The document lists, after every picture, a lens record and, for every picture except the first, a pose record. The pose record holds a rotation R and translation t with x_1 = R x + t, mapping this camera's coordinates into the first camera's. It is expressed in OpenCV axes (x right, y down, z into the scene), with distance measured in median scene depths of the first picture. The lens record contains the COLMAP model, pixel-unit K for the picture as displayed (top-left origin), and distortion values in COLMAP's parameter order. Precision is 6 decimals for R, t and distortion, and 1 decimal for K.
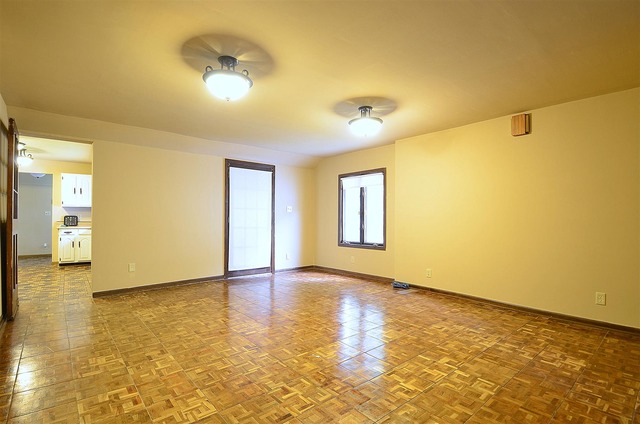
lens RADIAL K [[315.5, 0, 324.8], [0, 315.5, 215.0], [0, 0, 1]] dist [-0.008854, -0.000940]
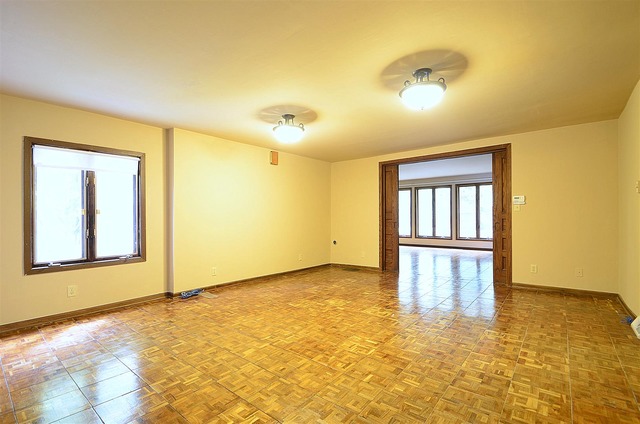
lens RADIAL K [[287.4, 0, 317.9], [0, 287.4, 214.7], [0, 0, 1]] dist [-0.006269, -0.001098]
pose [[-0.154171, 0.002774, 0.988040, -0.568531], [-0.002648, 0.999991, -0.003221, 0.000514], [-0.988041, -0.003113, -0.154162, 0.699080]]
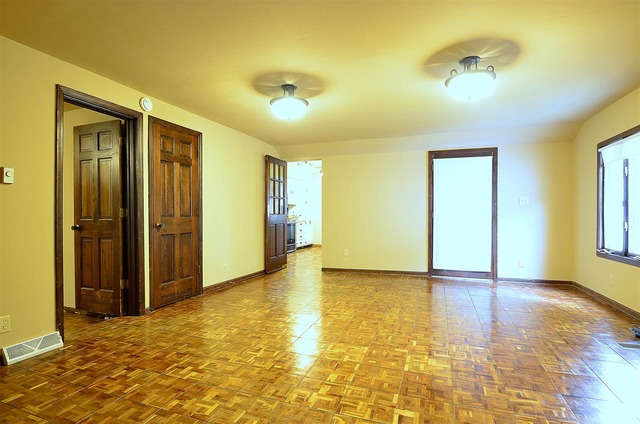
lens RADIAL K [[335.3, 0, 315.4], [0, 335.3, 216.5], [0, 0, 1]] dist [-0.015630, -0.000695]
pose [[0.470255, 0.002943, -0.882525, 0.424543], [0.013283, 0.999858, 0.010413, 0.004761], [0.882430, -0.016619, 0.470149, 0.214237]]
